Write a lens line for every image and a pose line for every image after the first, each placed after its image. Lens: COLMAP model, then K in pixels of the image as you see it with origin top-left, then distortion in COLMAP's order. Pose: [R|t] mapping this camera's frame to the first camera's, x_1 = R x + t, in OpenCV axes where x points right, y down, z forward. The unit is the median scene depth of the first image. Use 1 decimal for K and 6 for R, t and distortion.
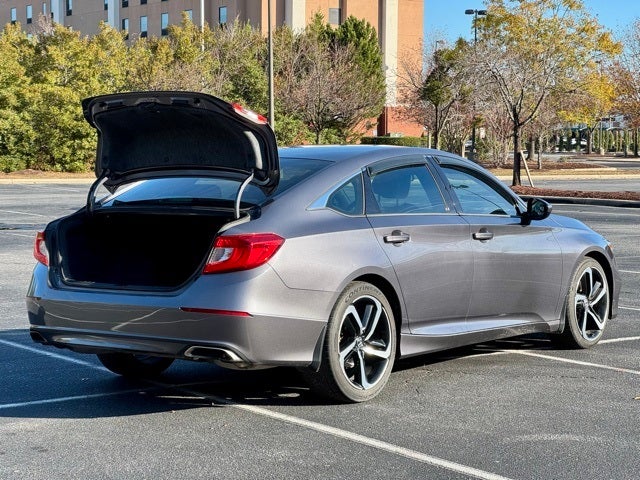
lens RADIAL K [[1385.3, 0, 307.8], [0, 1385.3, 239.9], [0, 0, 1]] dist [0.197123, 0.598293]
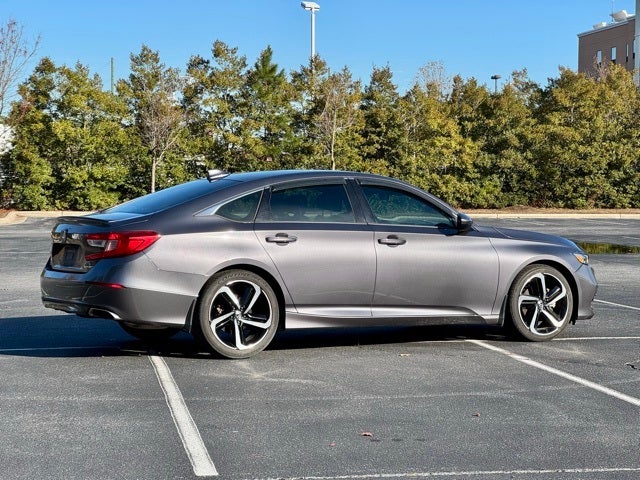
lens RADIAL K [[1385.3, 0, 307.8], [0, 1385.3, 239.9], [0, 0, 1]] dist [0.197123, 0.598293]
pose [[0.908924, 0.015059, -0.416690, 0.521251], [-0.026969, 0.999378, -0.022712, 0.023467], [0.416089, 0.031881, 0.908765, -0.161156]]
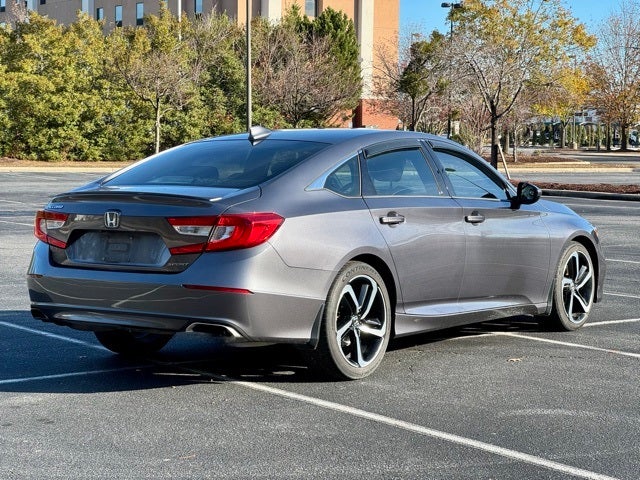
lens RADIAL K [[1385.3, 0, 307.8], [0, 1385.3, 239.9], [0, 0, 1]] dist [0.197123, 0.598293]
pose [[0.999782, 0.007192, 0.019593, -0.014450], [-0.007299, 0.999959, 0.005371, 0.007084], [-0.019553, -0.005513, 0.999794, -0.015270]]
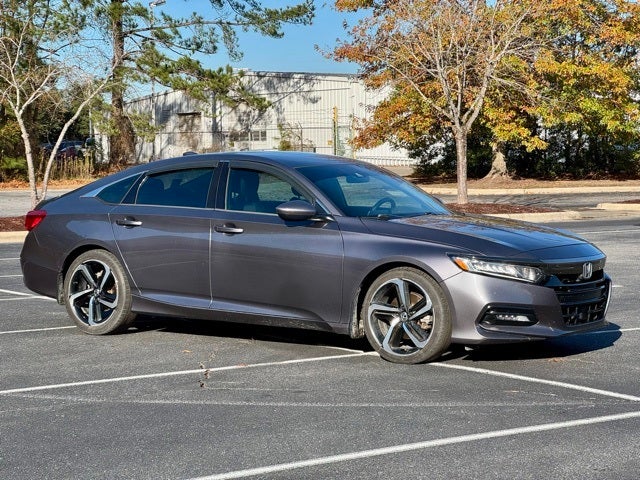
lens RADIAL K [[1385.3, 0, 307.8], [0, 1385.3, 239.9], [0, 0, 1]] dist [0.197123, 0.598293]
pose [[0.027911, 0.047640, -0.998475, 1.156086], [-0.063458, 0.996933, 0.045793, -0.046693], [0.997594, 0.062083, 0.030848, 0.919890]]
